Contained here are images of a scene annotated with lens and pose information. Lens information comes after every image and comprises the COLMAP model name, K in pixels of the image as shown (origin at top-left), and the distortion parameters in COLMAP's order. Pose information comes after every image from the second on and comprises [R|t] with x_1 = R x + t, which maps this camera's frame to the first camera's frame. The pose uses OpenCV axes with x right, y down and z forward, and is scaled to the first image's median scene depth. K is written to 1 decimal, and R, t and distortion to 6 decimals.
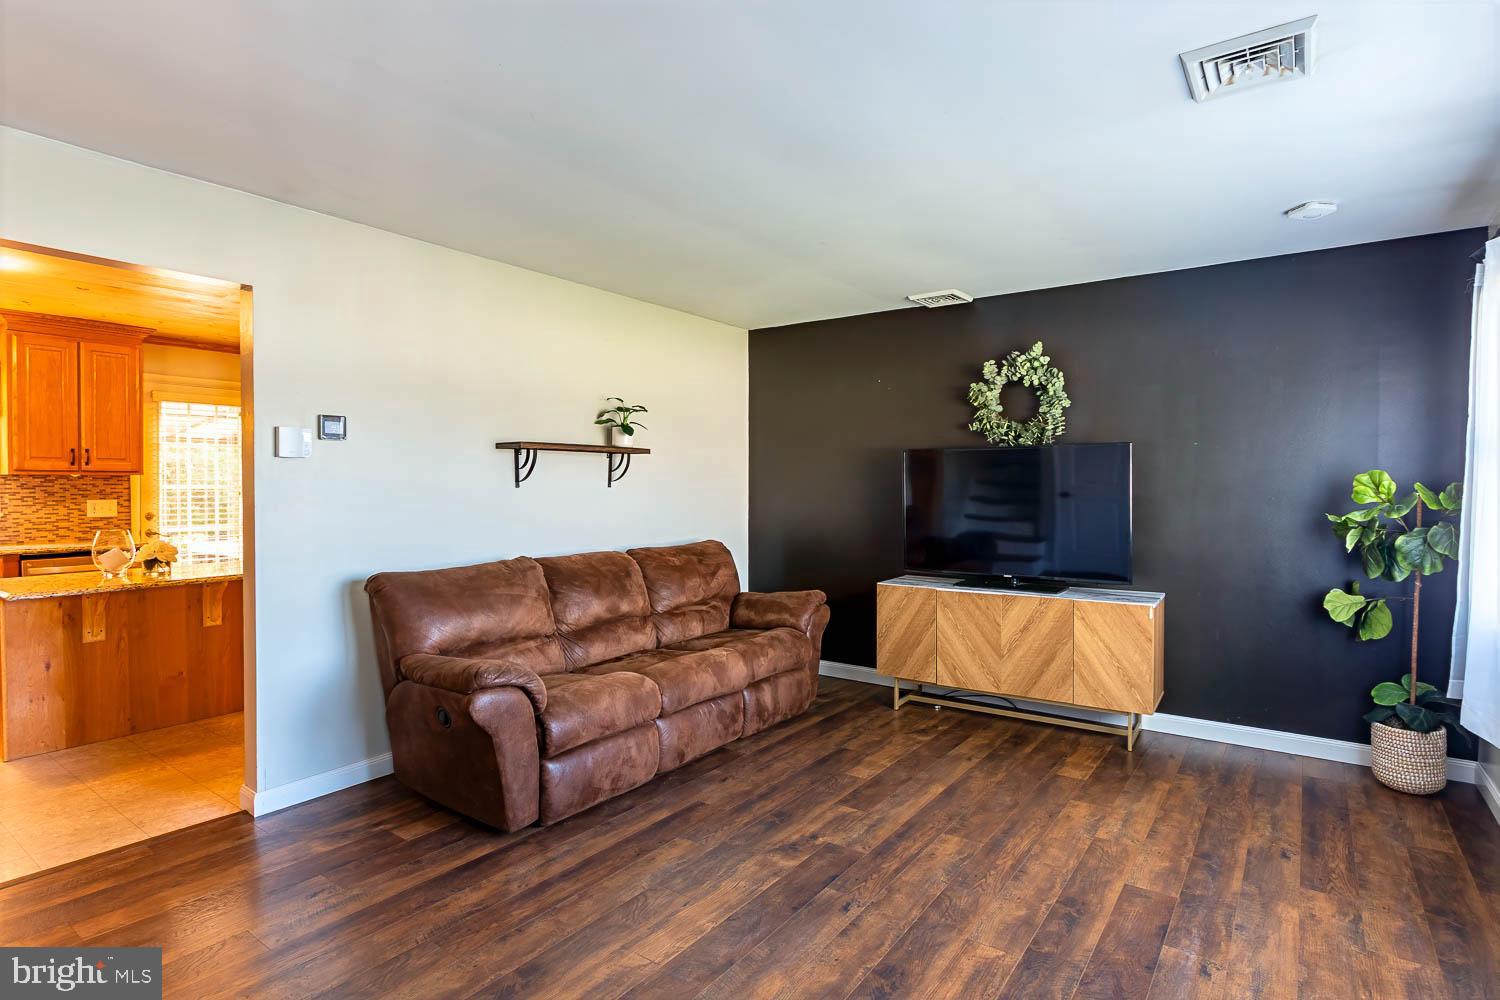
lens RADIAL K [[790.8, 0, 750.0], [0, 790.8, 500.0], [0, 0, 1]] dist [-0.002346, -0.000470]
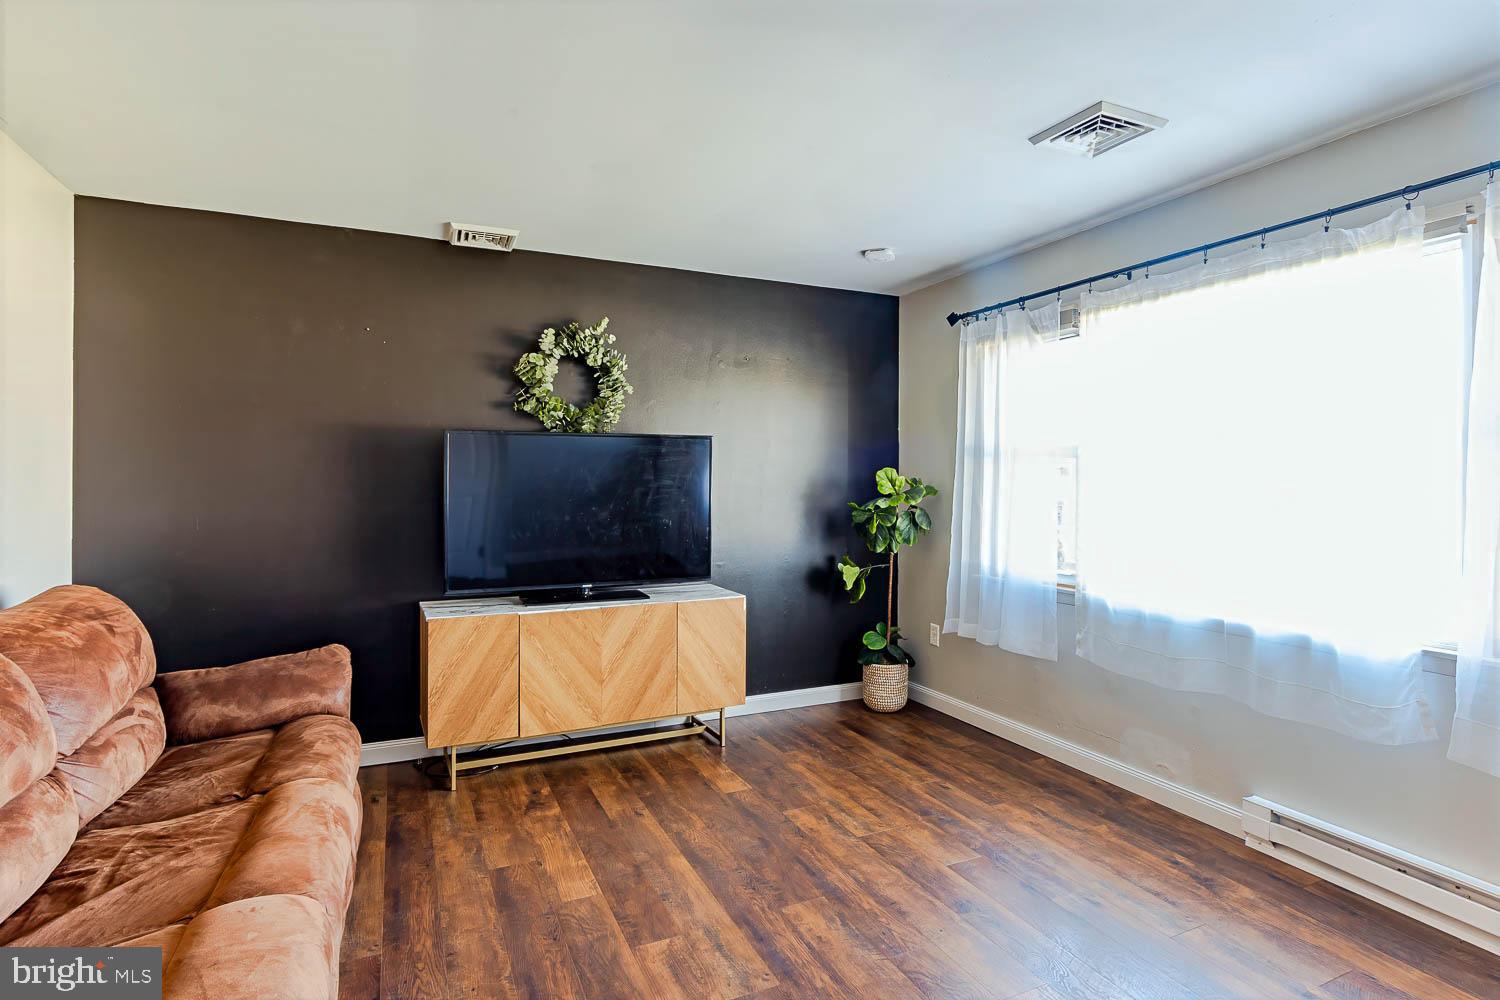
lens RADIAL K [[773.4, 0, 777.9], [0, 773.4, 479.4], [0, 0, 1]] dist [-0.008010, -0.000116]
pose [[0.474646, 0.001817, 0.880175, -0.360632], [0.014726, 0.999842, -0.010005, -0.007916], [-0.880054, 0.017710, 0.474544, 0.493659]]
